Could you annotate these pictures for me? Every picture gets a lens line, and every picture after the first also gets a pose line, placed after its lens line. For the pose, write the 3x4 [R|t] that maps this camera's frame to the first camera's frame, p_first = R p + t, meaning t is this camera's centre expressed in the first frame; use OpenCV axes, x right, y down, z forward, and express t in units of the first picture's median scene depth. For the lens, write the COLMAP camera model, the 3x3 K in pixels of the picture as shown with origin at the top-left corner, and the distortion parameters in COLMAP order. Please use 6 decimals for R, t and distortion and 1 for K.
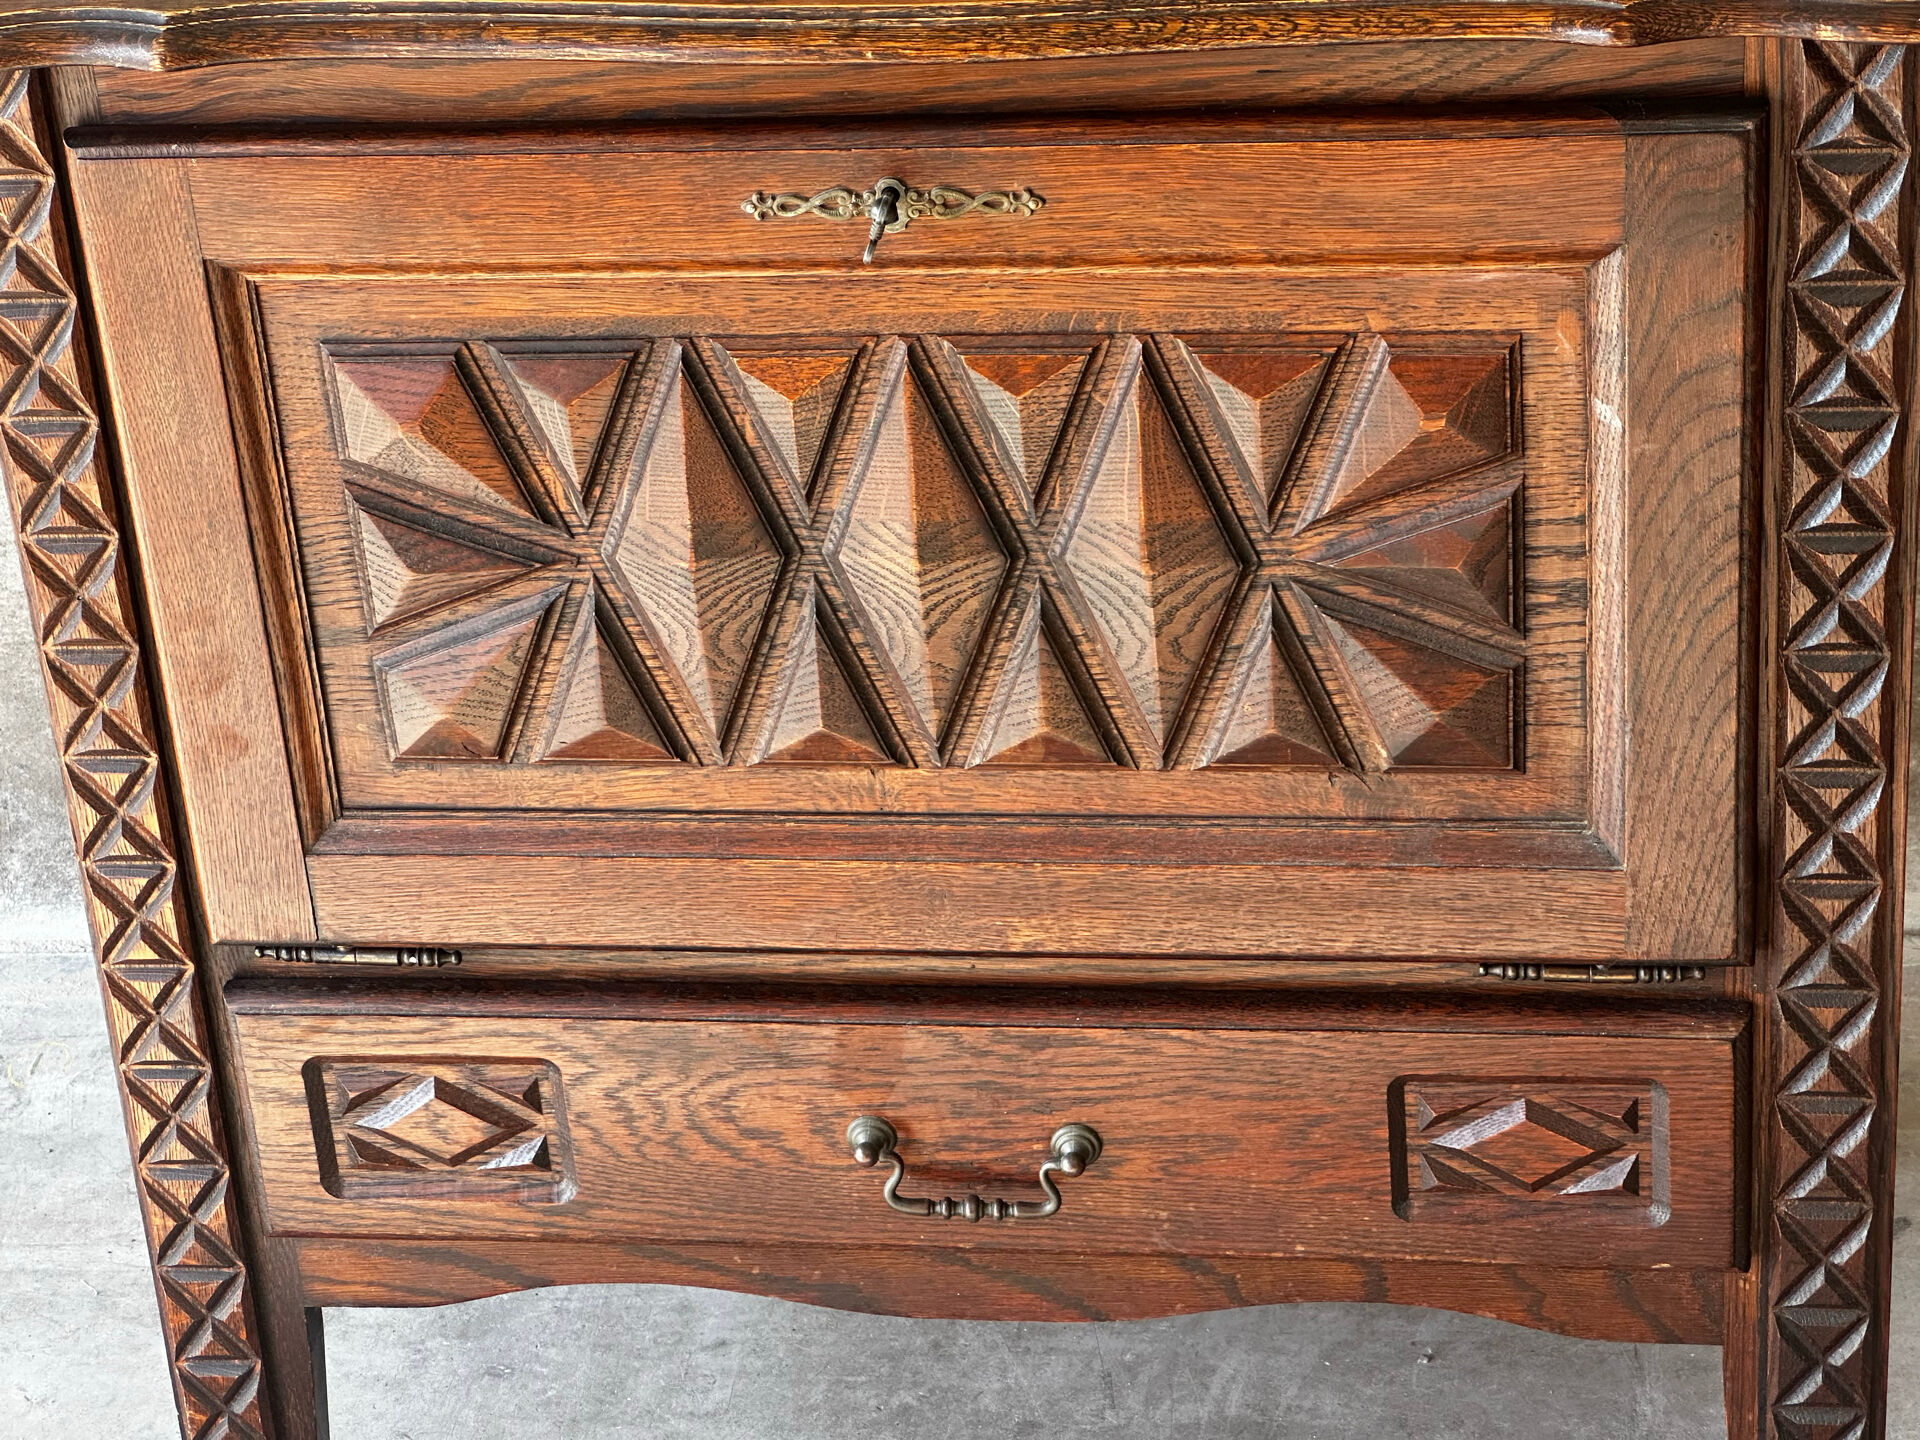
lens RADIAL K [[4338.4, 0, 968.2], [0, 4338.4, 687.2], [0, 0, 1]] dist [0.157394, 0.000000]
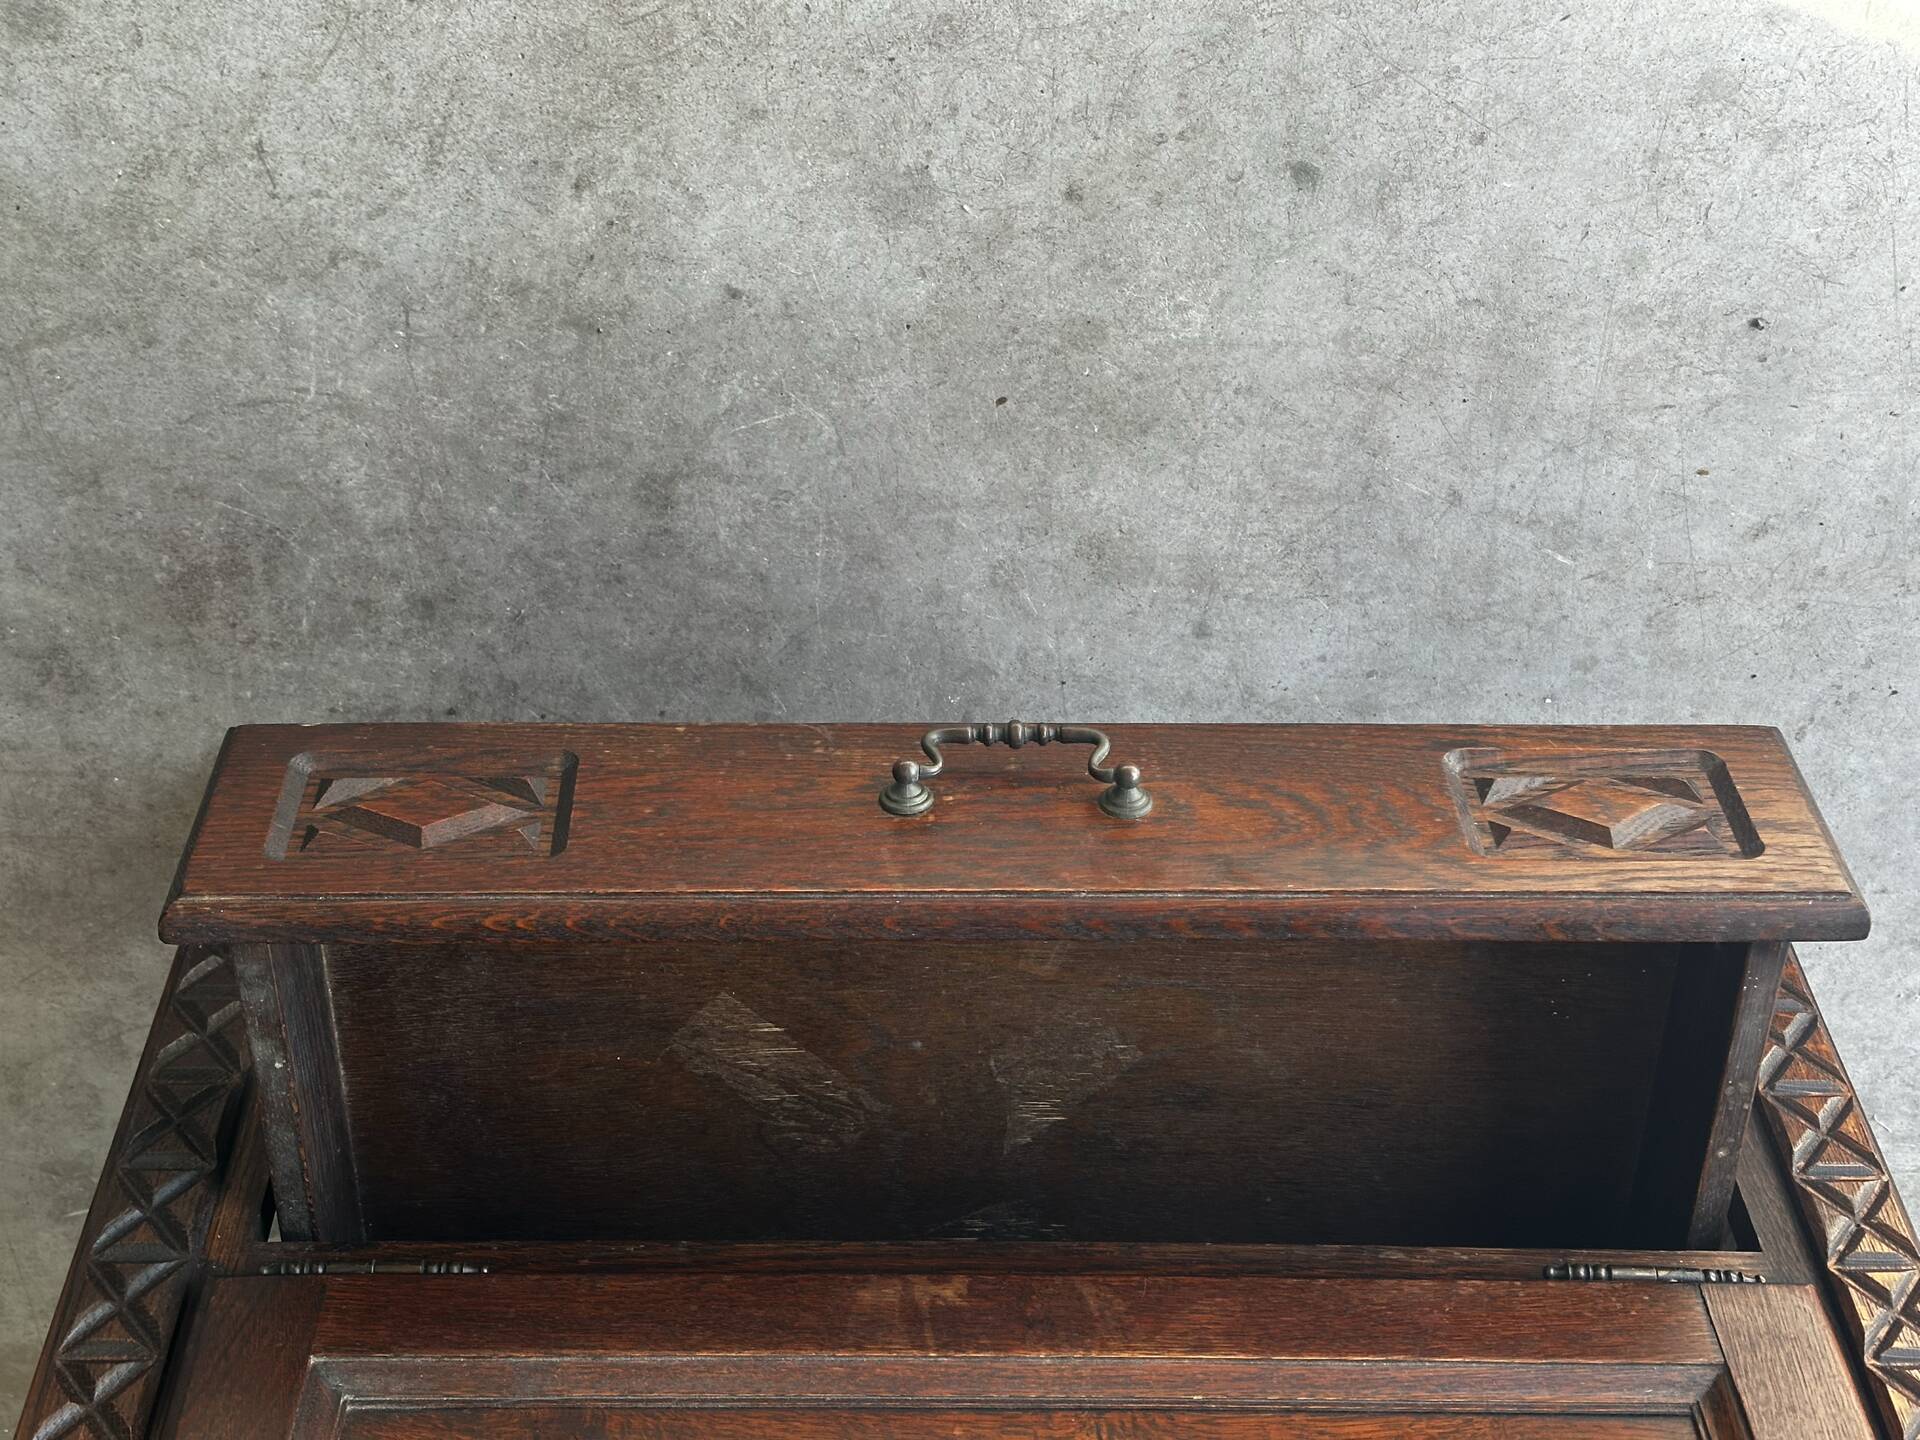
lens RADIAL K [[2690.5, 0, 982.2], [0, 2690.5, 739.7], [0, 0, 1]] dist [0.129275, 0.000000]
pose [[-0.993998, 0.059567, 0.091764, -0.058879], [-0.012824, -0.896432, 0.442996, -0.104244], [0.108648, 0.439160, 0.891815, 0.422476]]
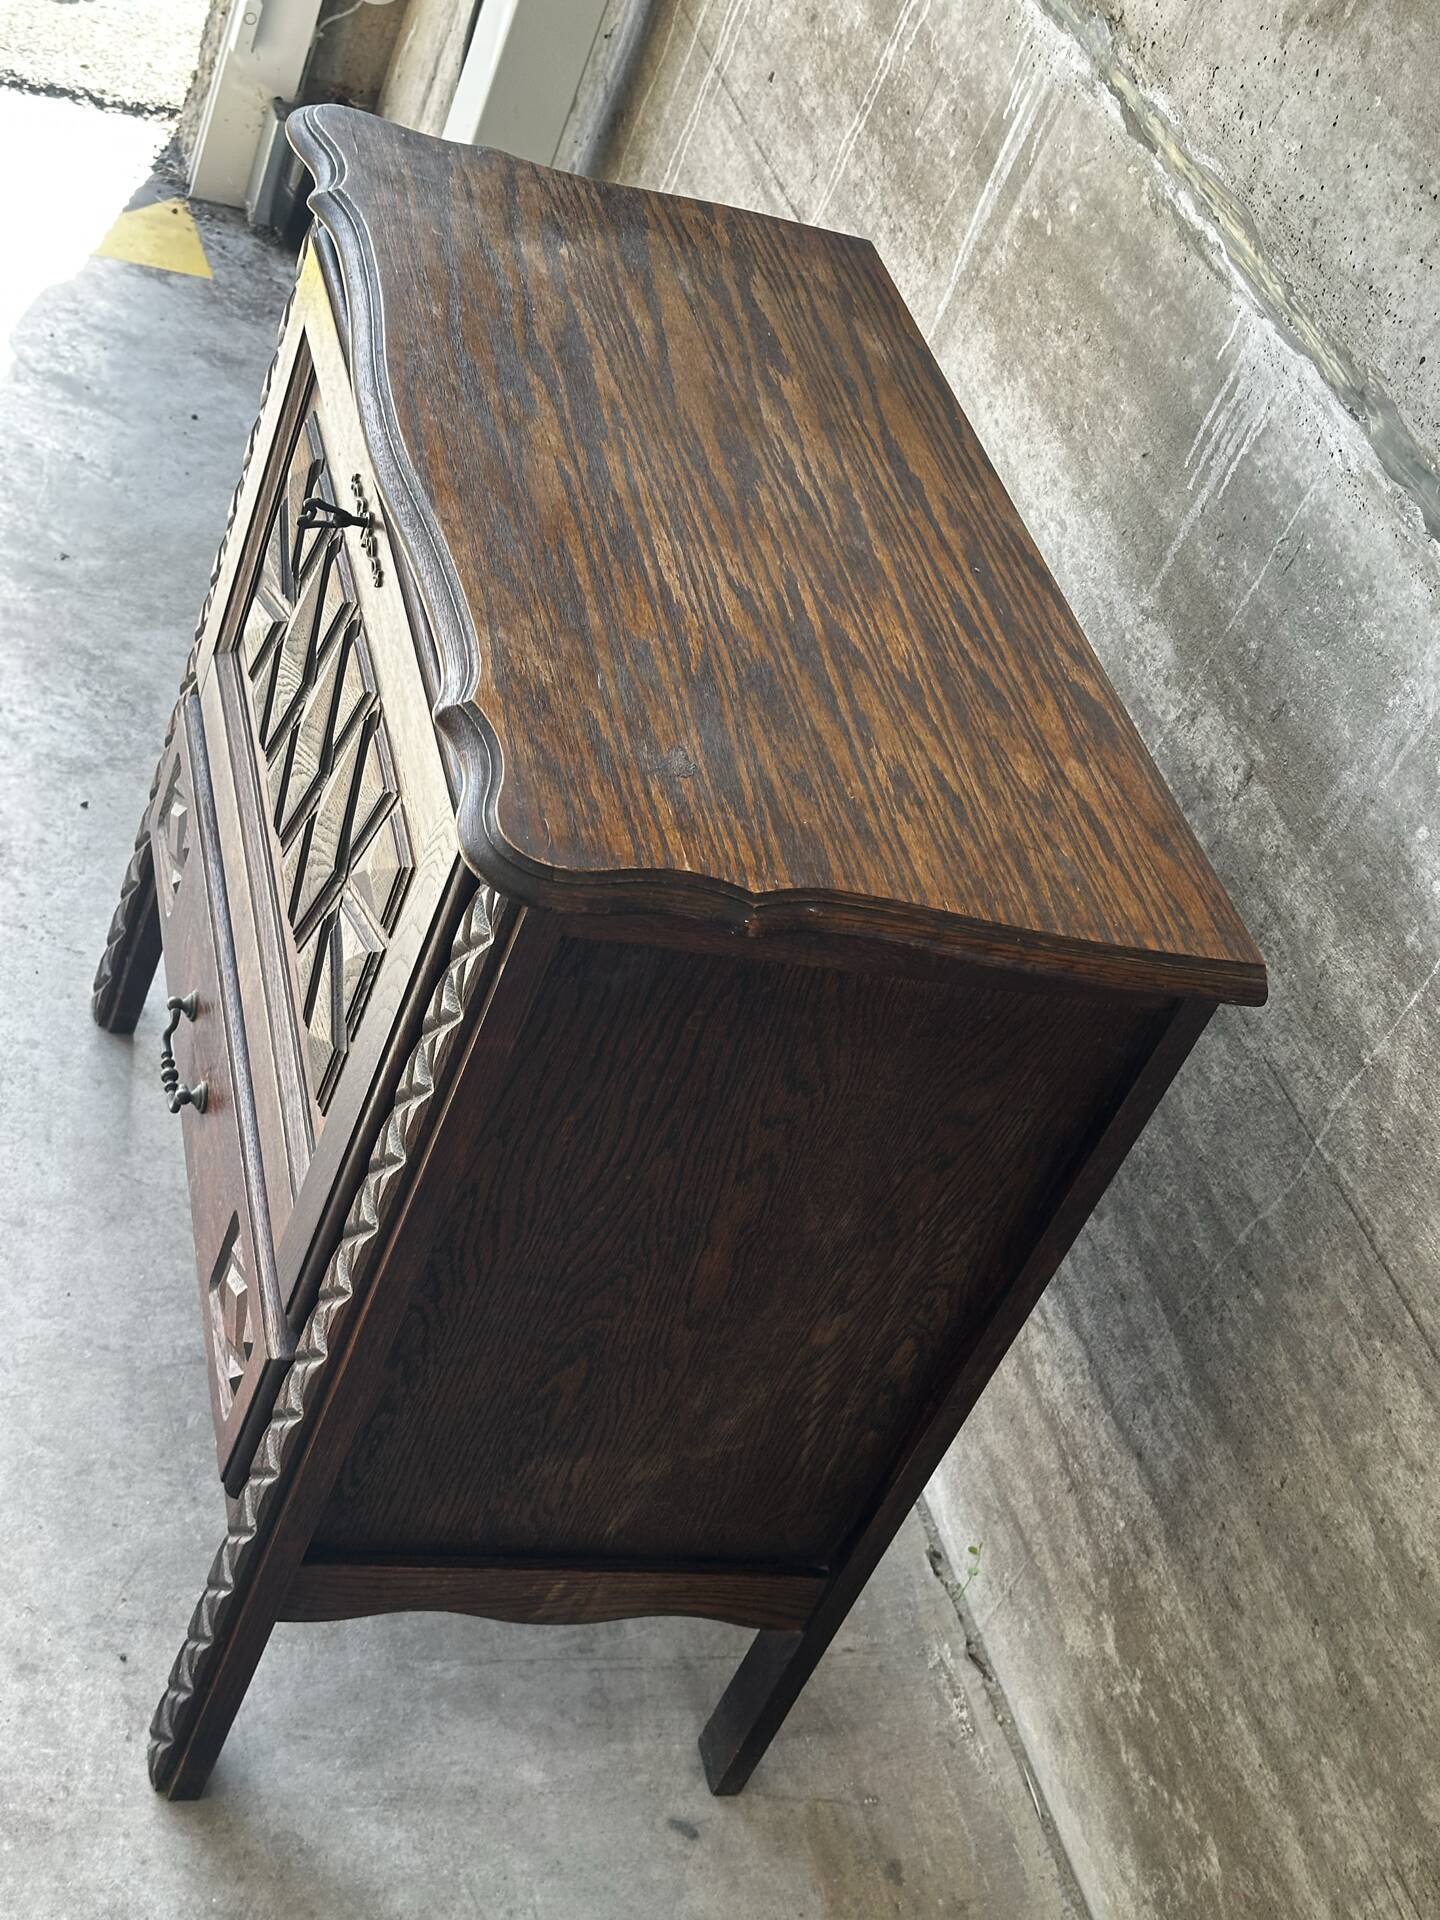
lens RADIAL K [[2693.3, 0, 715.1], [0, 2693.3, 936.9], [0, 0, 1]] dist [0.125127, 0.000000]
pose [[0.320127, 0.718504, -0.617471, 0.686179], [-0.729789, 0.602628, 0.322874, -0.404425], [0.604091, 0.347263, 0.717274, 0.411505]]
